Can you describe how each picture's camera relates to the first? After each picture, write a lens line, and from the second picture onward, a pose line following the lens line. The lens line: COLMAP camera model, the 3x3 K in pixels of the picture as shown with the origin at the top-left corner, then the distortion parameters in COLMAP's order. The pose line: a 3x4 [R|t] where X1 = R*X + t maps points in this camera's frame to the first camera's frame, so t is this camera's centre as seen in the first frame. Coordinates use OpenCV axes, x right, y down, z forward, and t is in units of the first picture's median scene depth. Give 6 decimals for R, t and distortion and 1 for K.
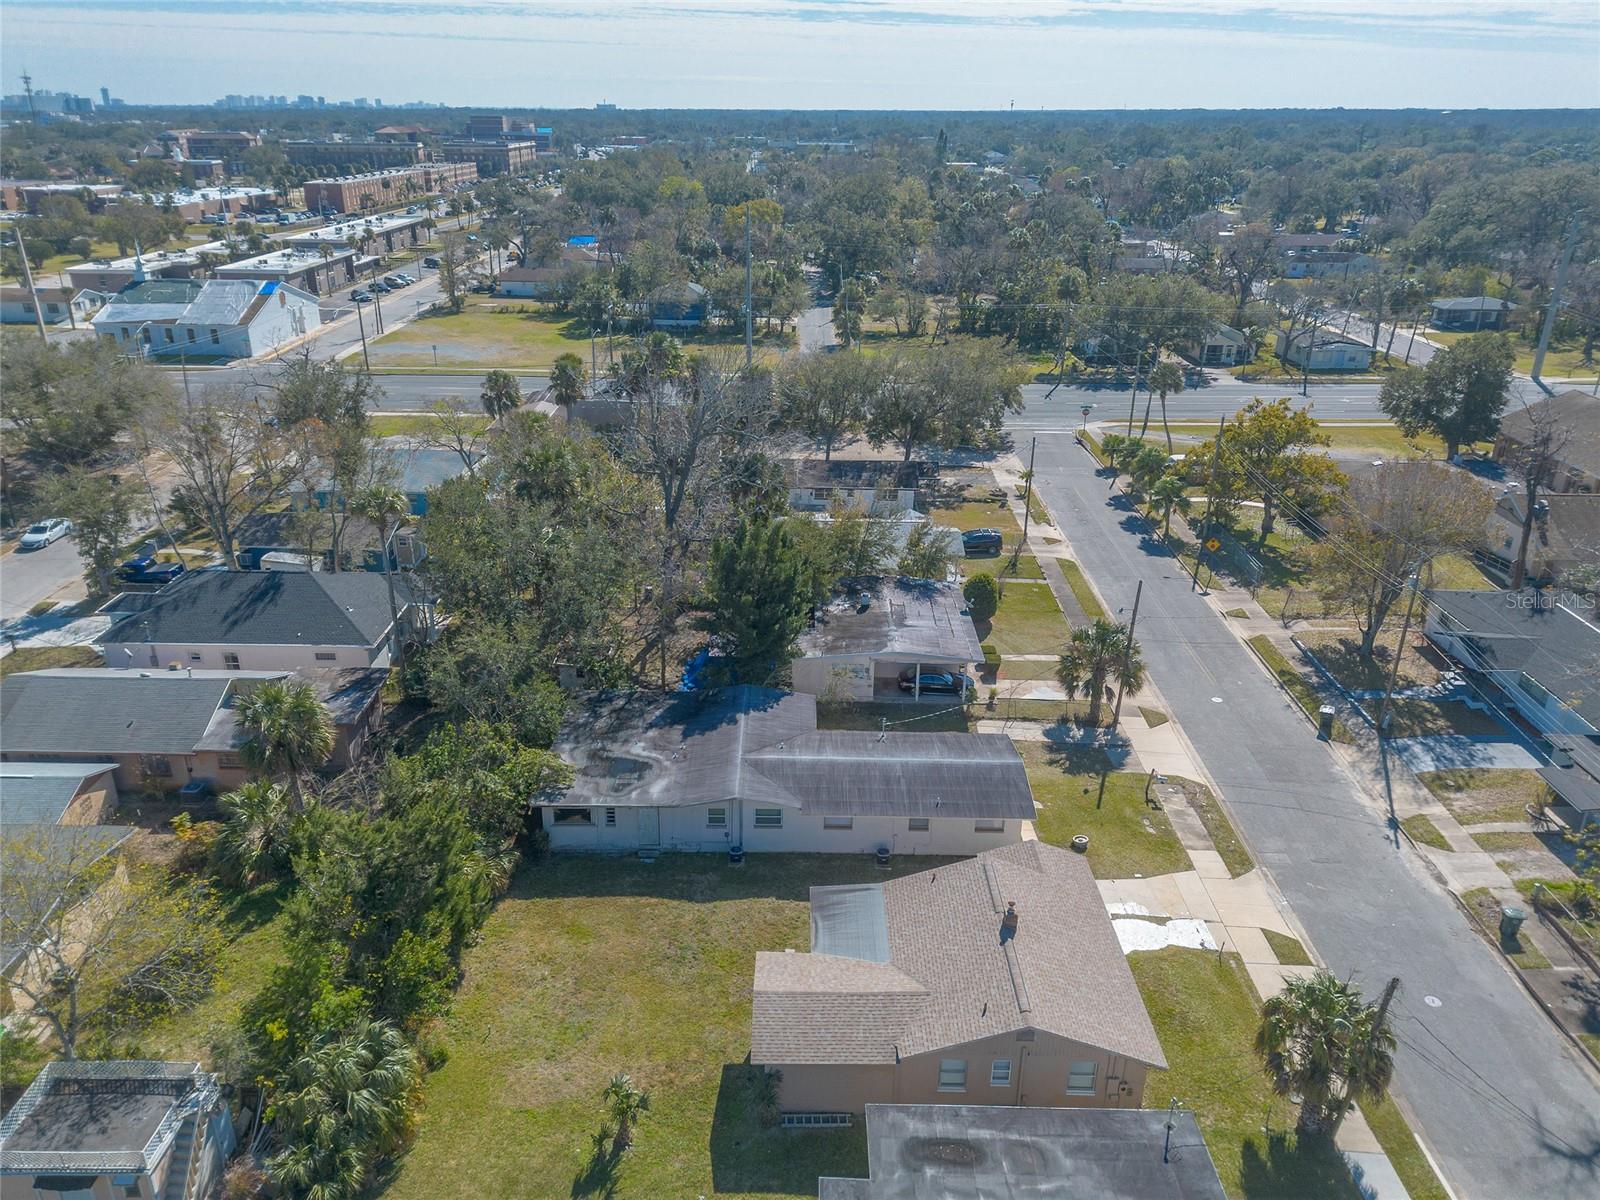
lens RADIAL K [[1137.4, 0, 778.4], [0, 1137.4, 595.8], [0, 0, 1]] dist [0.090364, -0.093750]
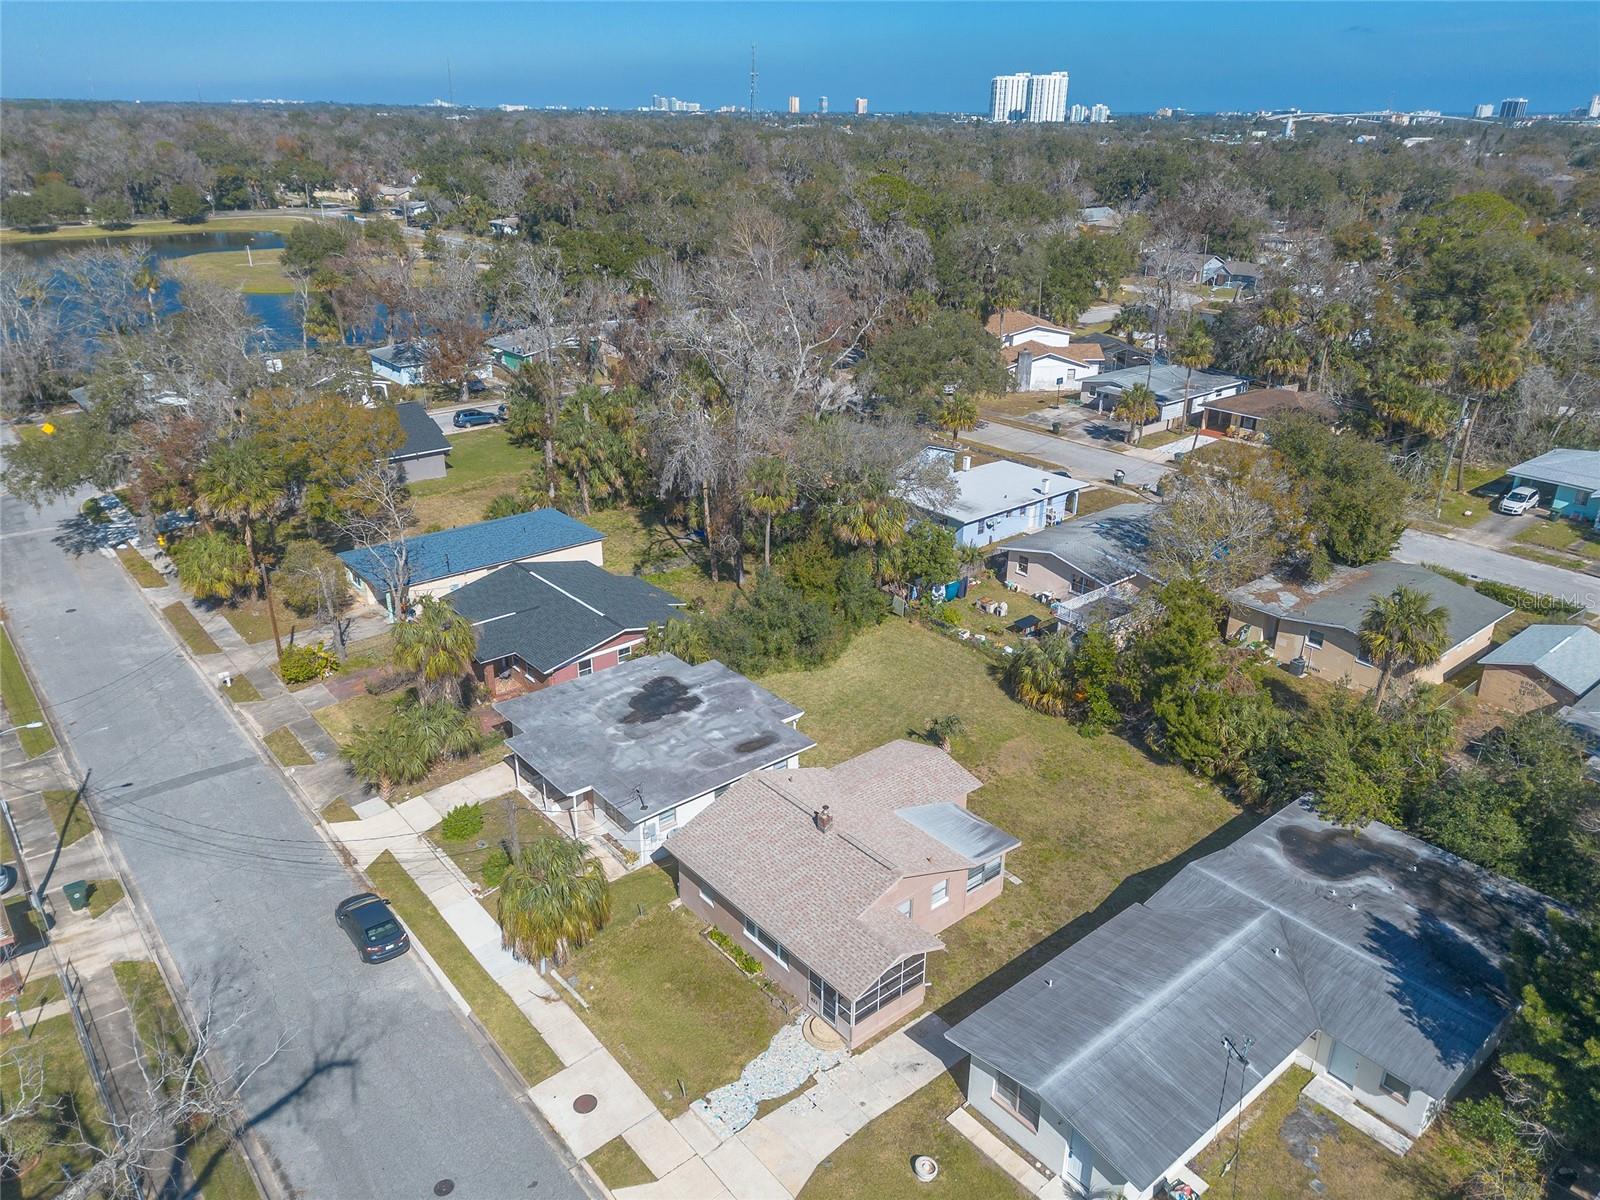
lens RADIAL K [[1136.7, 0, 807.6], [0, 1136.7, 602.5], [0, 0, 1]] dist [0.086377, -0.081511]
pose [[-0.752047, 0.249604, -0.610019, 0.527610], [-0.268135, 0.729613, 0.629102, -0.349367], [0.602104, 0.636681, -0.481775, 0.887329]]
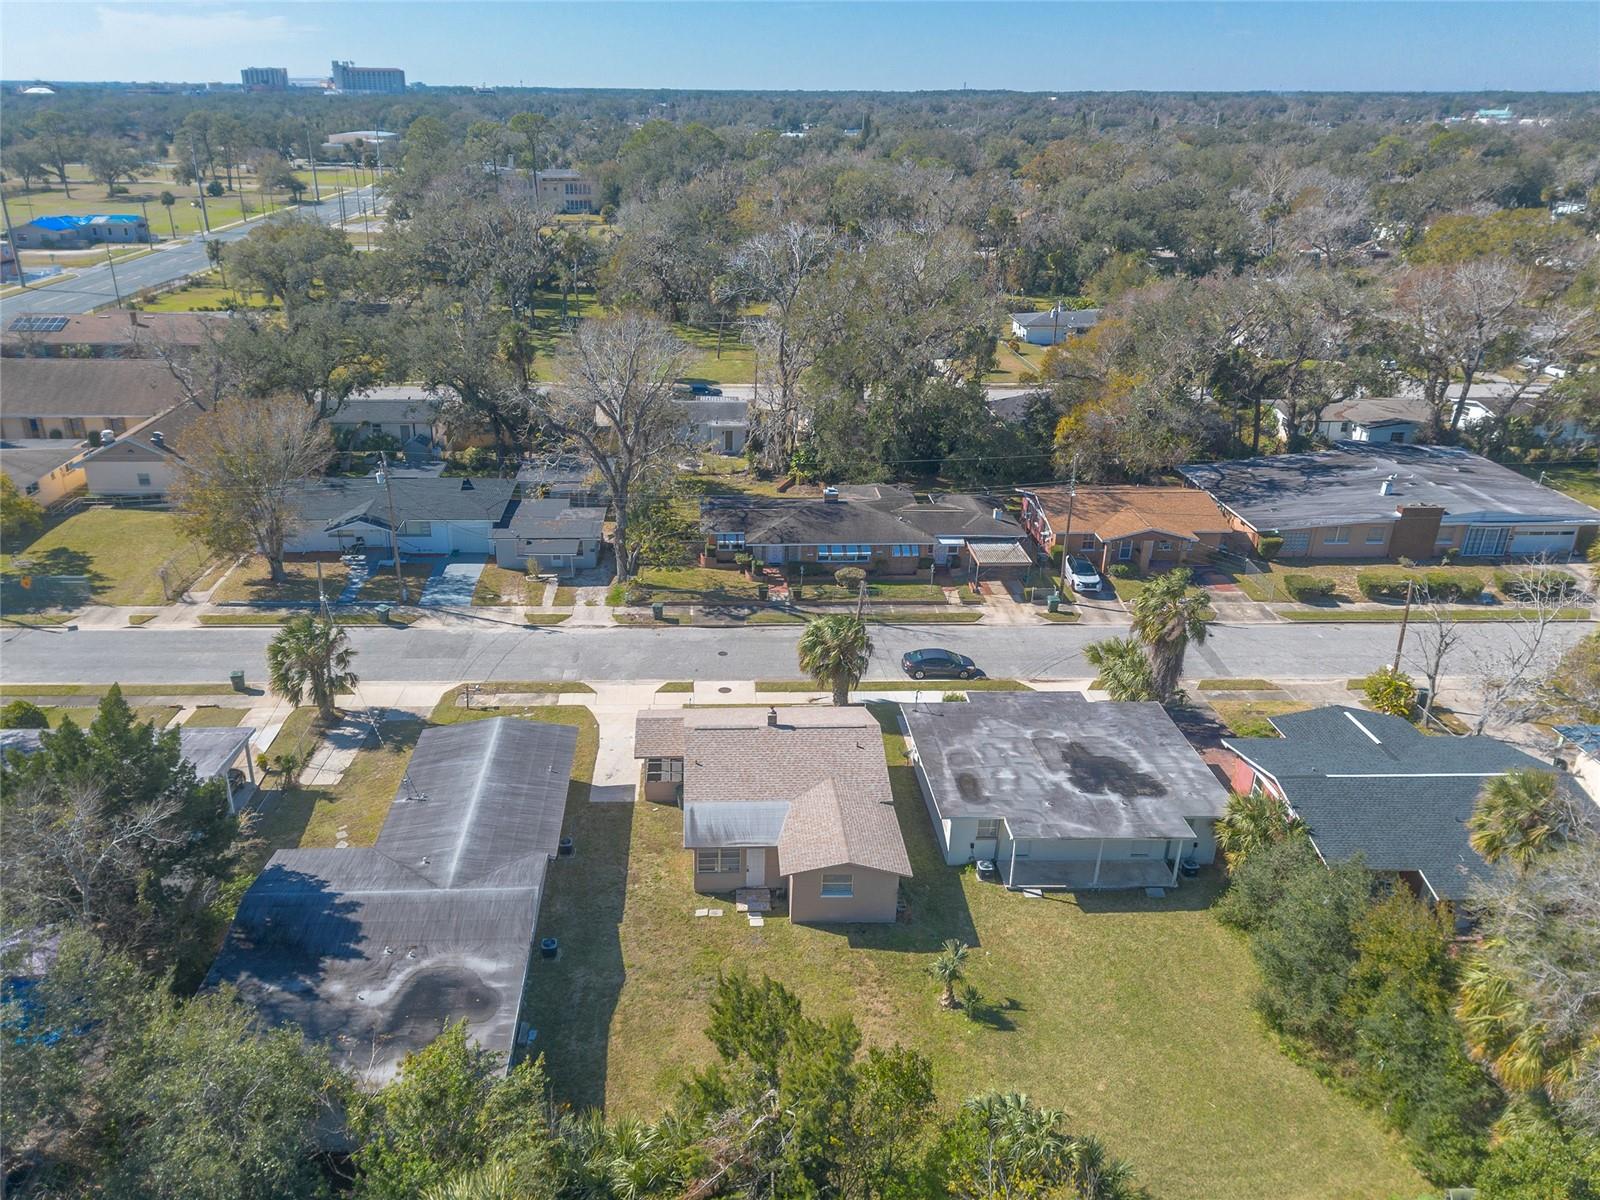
lens RADIAL K [[1165.6, 0, 728.0], [0, 1165.6, 601.7], [0, 0, 1]] dist [0.121729, -0.152341]
pose [[-0.049344, -0.405237, 0.912879, -0.604253], [0.382629, 0.836593, 0.392055, -0.233337], [-0.922583, 0.368640, 0.113775, 0.545828]]
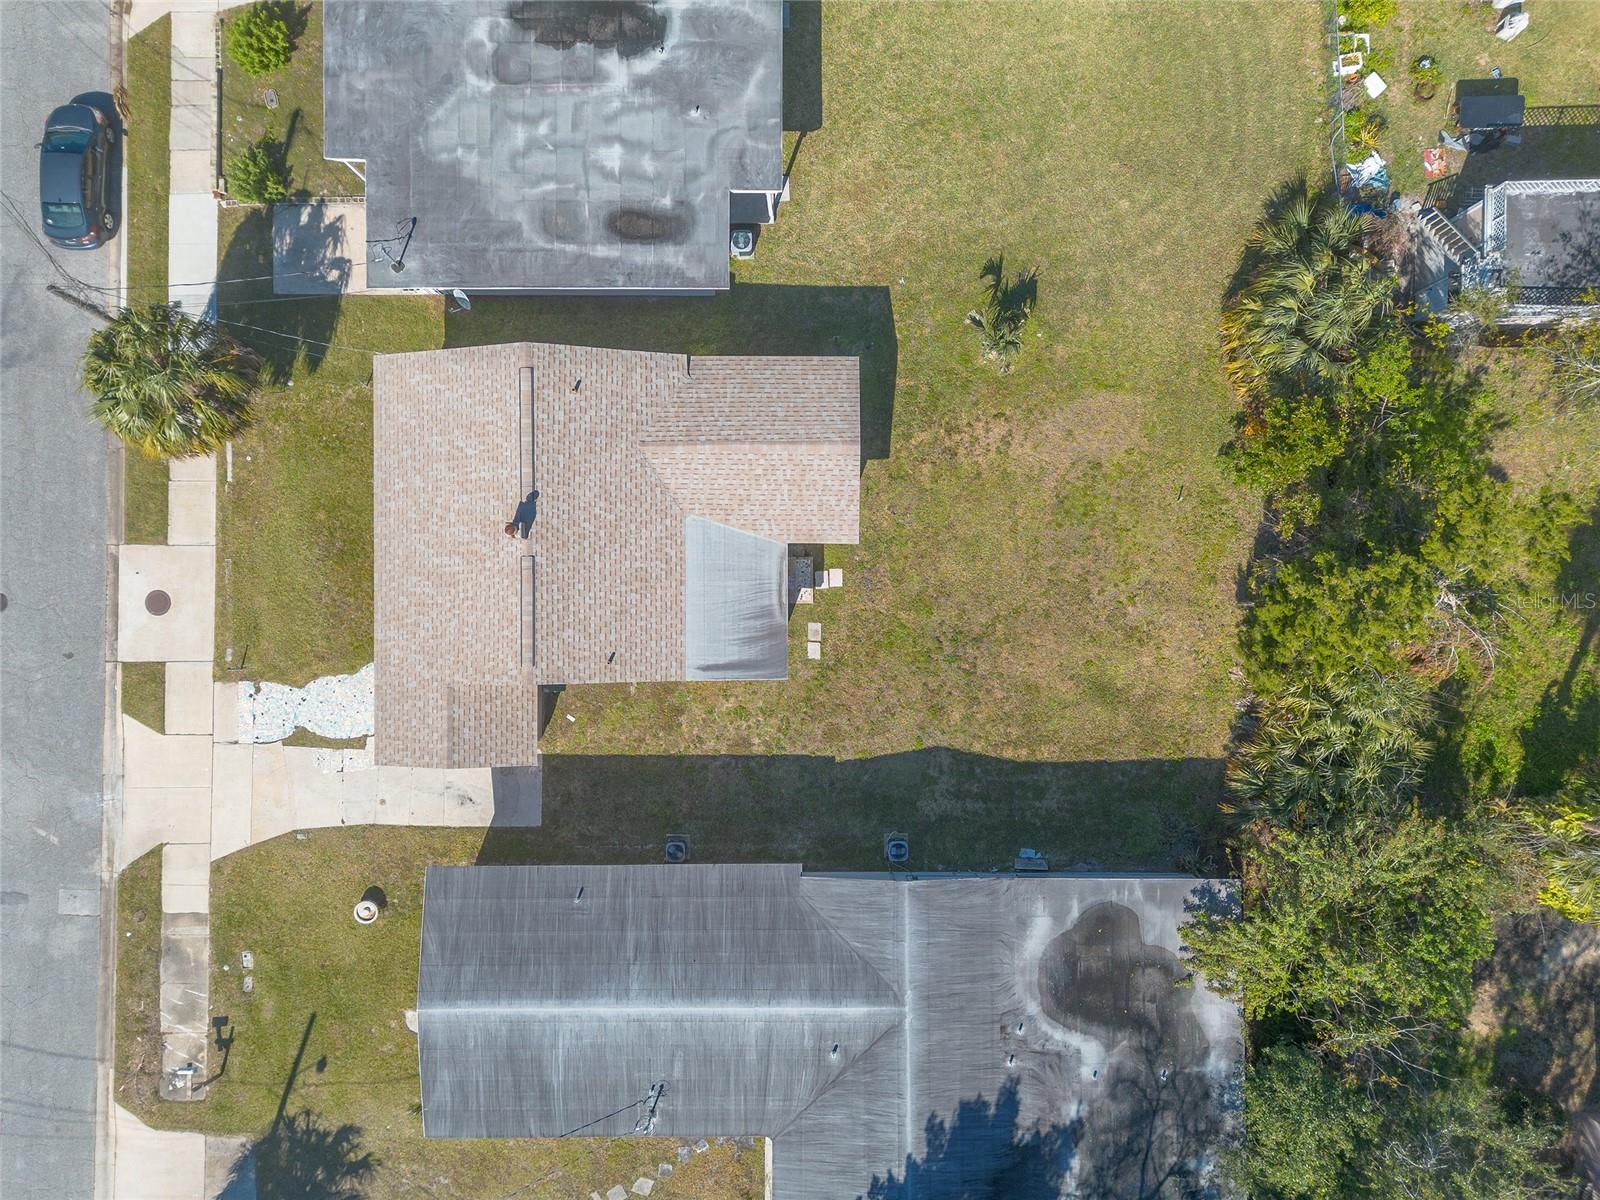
lens RADIAL K [[1129.4, 0, 794.4], [0, 1129.4, 602.2], [0, 0, 1]] dist [0.080388, -0.078545]
pose [[-0.999812, 0.019313, -0.001499, 0.016917], [-0.008799, -0.383853, 0.923352, -0.262385], [0.017257, 0.923192, 0.383951, 0.493900]]
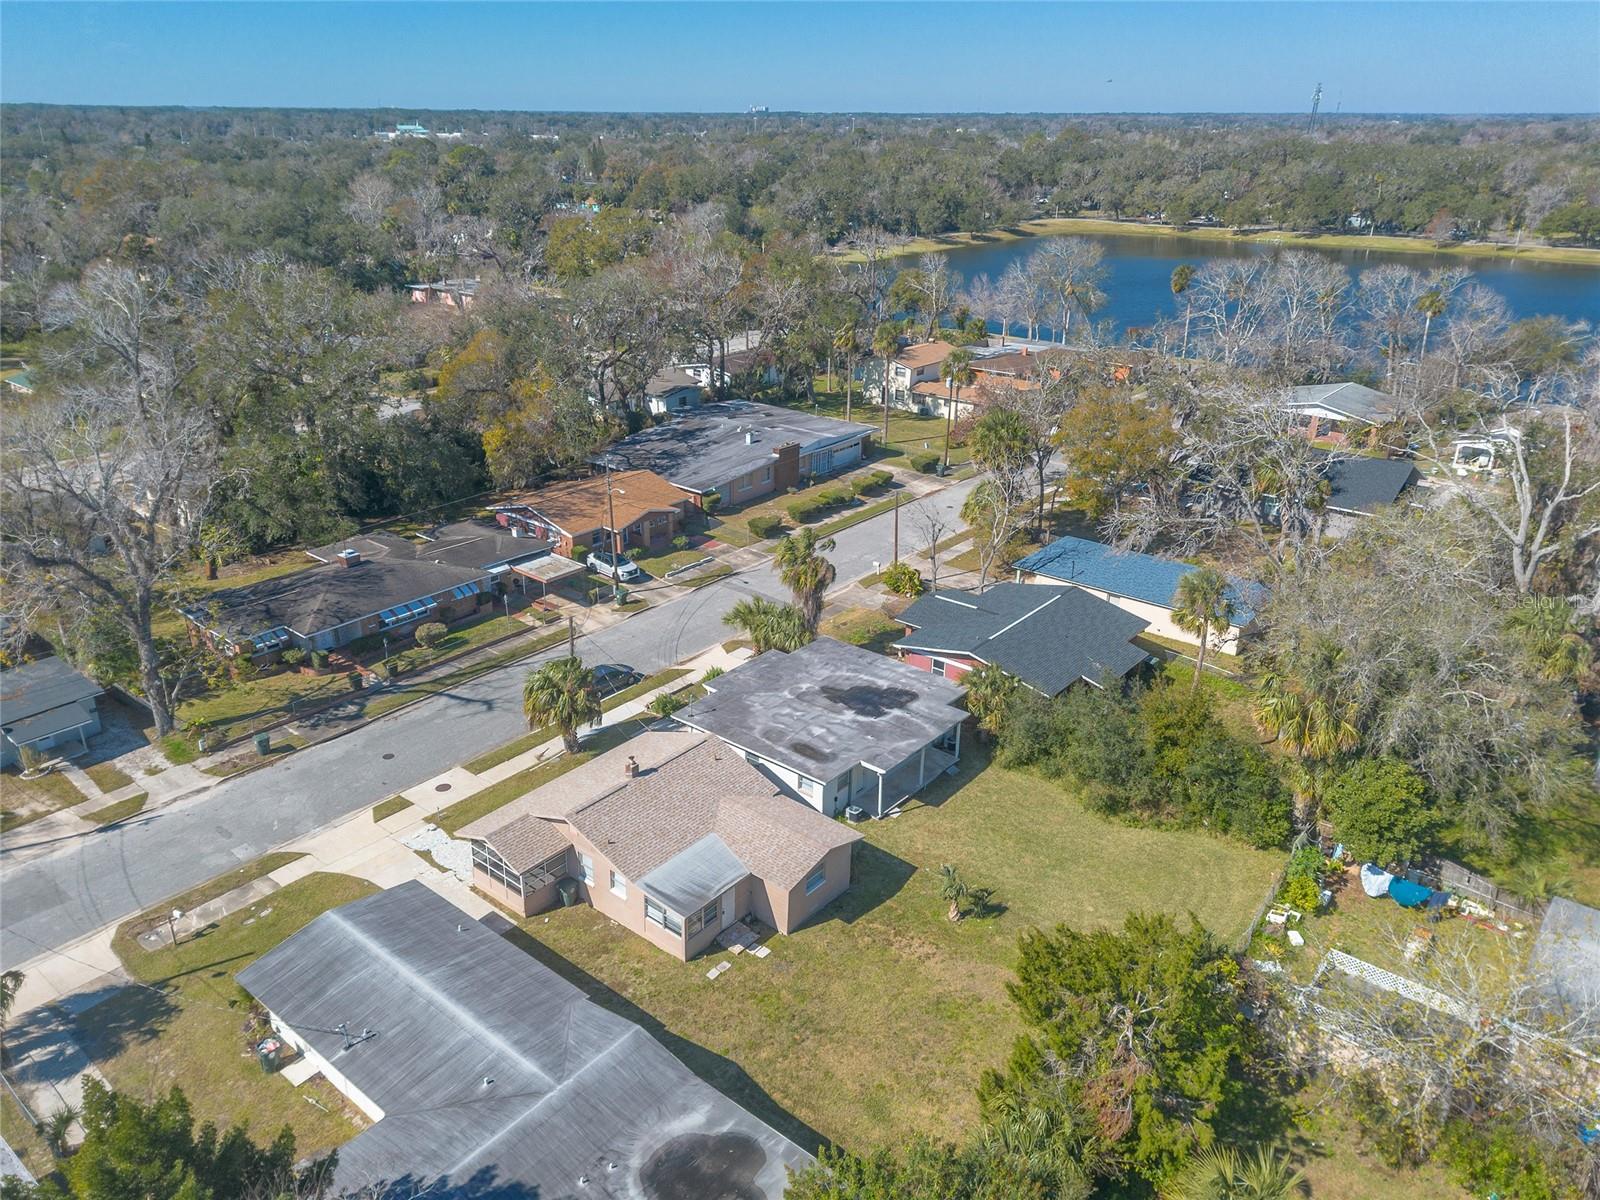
lens RADIAL K [[1165.9, 0, 773.1], [0, 1165.9, 599.8], [0, 0, 1]] dist [0.090300, -0.097902]
pose [[-0.776067, -0.252738, 0.577793, -0.380619], [0.235709, 0.733543, 0.637460, -0.394896], [-0.584946, 0.630902, -0.509706, 0.923631]]
